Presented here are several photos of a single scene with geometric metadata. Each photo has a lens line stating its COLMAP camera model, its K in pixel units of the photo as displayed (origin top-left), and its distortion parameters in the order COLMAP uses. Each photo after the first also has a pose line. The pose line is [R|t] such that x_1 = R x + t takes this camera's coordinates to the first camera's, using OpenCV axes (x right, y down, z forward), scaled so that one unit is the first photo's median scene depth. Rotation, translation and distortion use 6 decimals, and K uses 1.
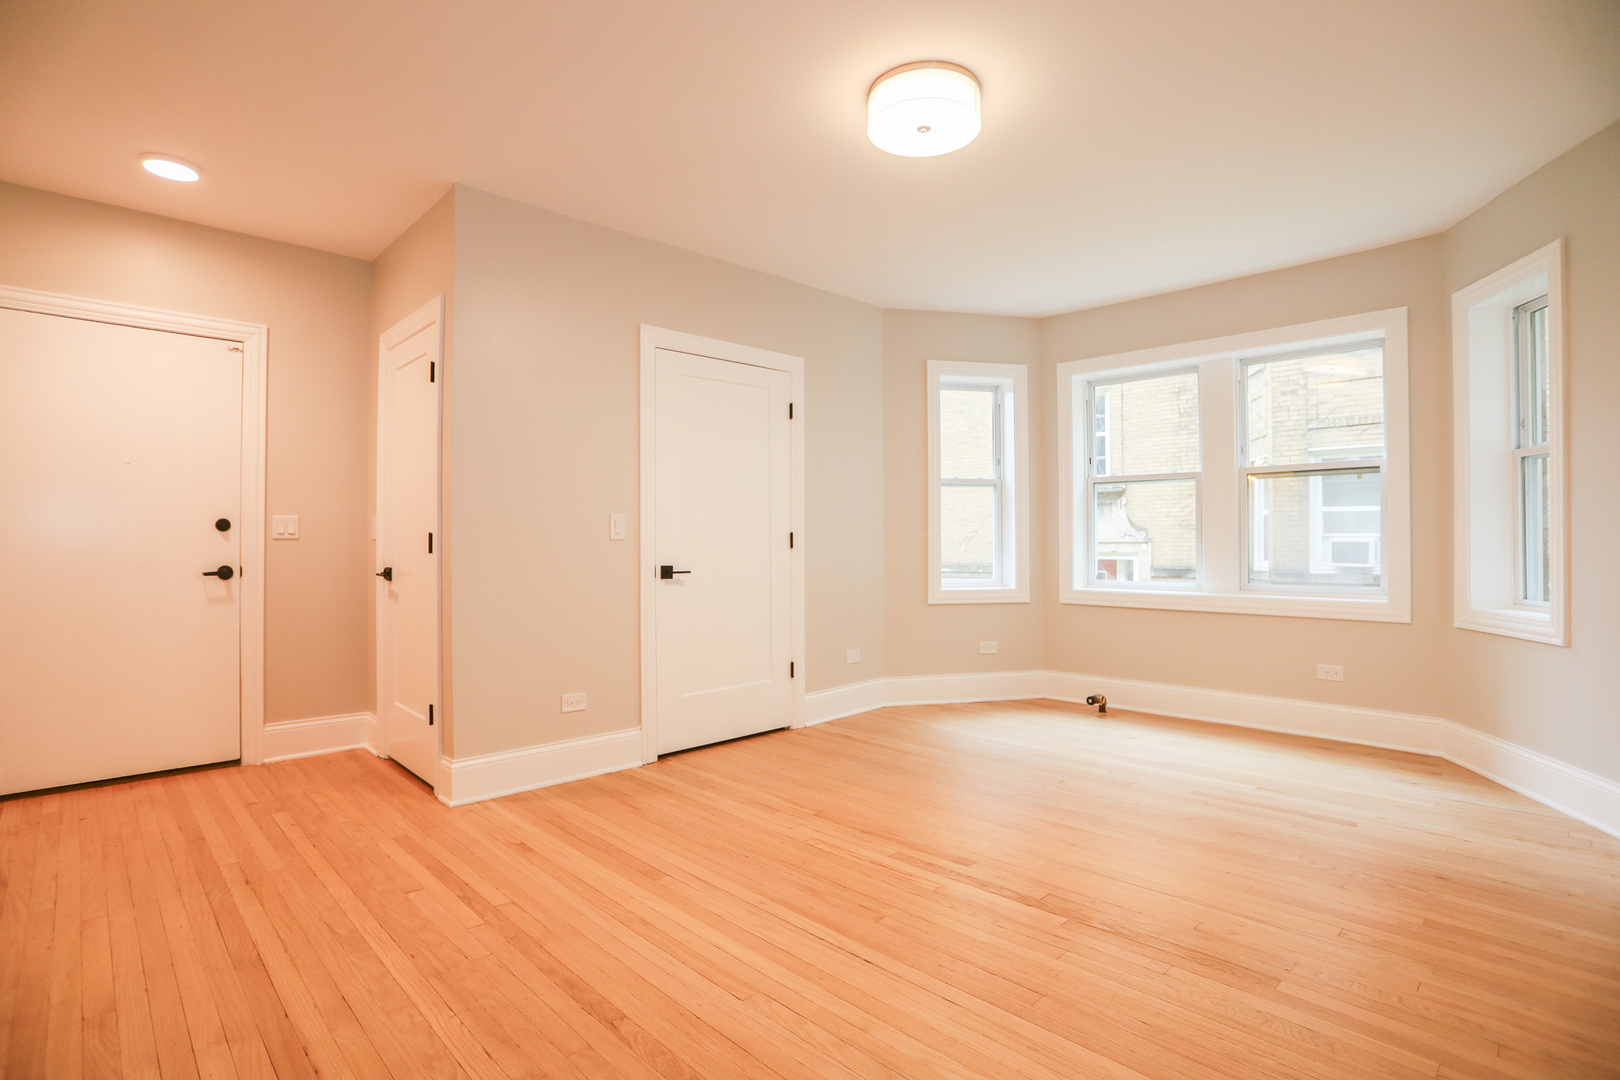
lens RADIAL K [[793.4, 0, 795.9], [0, 793.4, 539.4], [0, 0, 1]] dist [-0.080294, 0.034372]
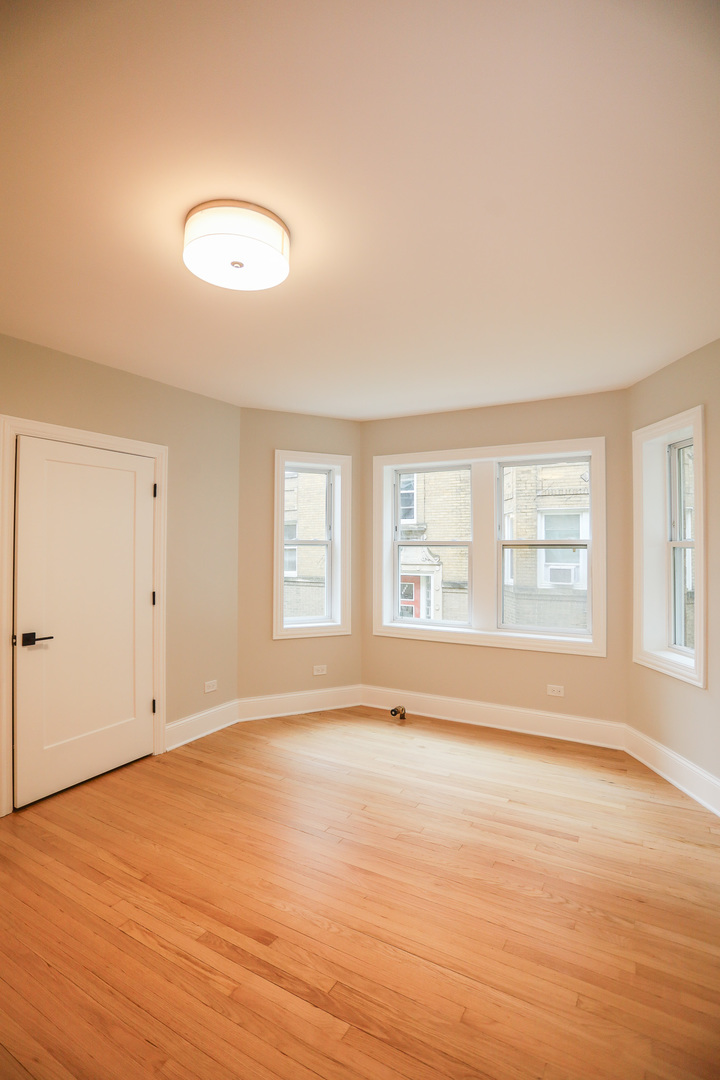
lens RADIAL K [[528.9, 0, 365.3], [0, 528.9, 534.5], [0, 0, 1]] dist [-0.080294, 0.034372]
pose [[0.961727, 0.013649, 0.273668, 0.083763], [-0.007853, 0.999721, -0.022265, -0.079164], [-0.273896, 0.019263, 0.961566, 0.152539]]
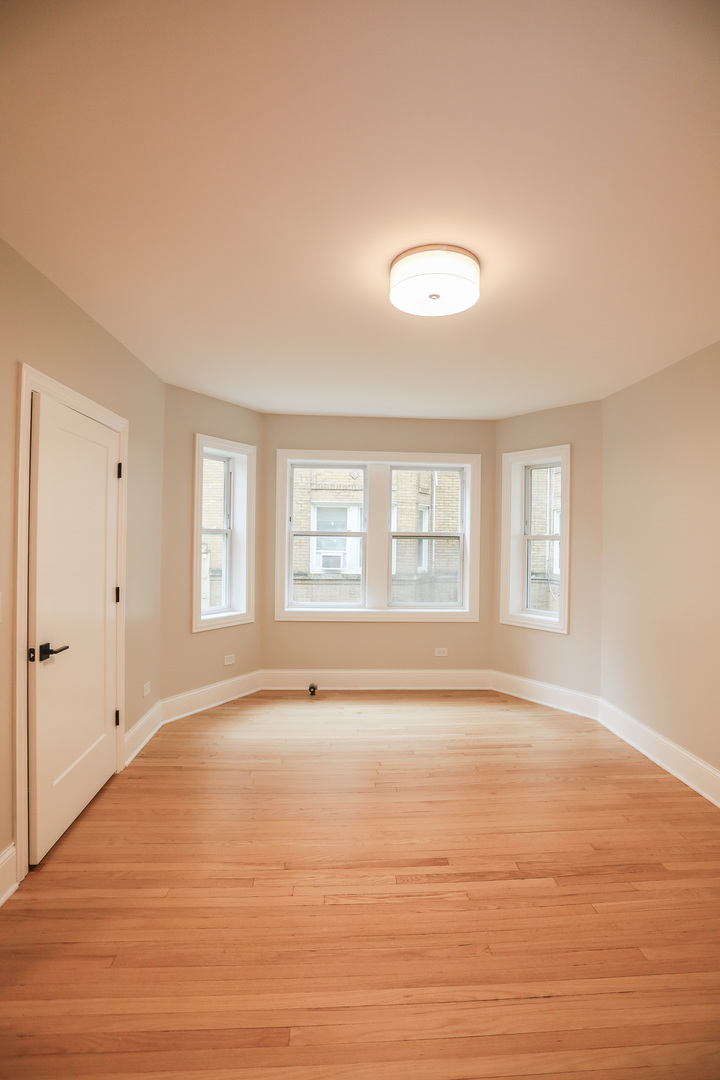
lens RADIAL K [[528.9, 0, 365.3], [0, 528.9, 534.5], [0, 0, 1]] dist [-0.080294, 0.034372]
pose [[0.646495, 0.015846, 0.762754, -0.312353], [-0.017729, 0.999826, -0.005744, -0.078705], [-0.762712, -0.009810, 0.646663, 0.308642]]
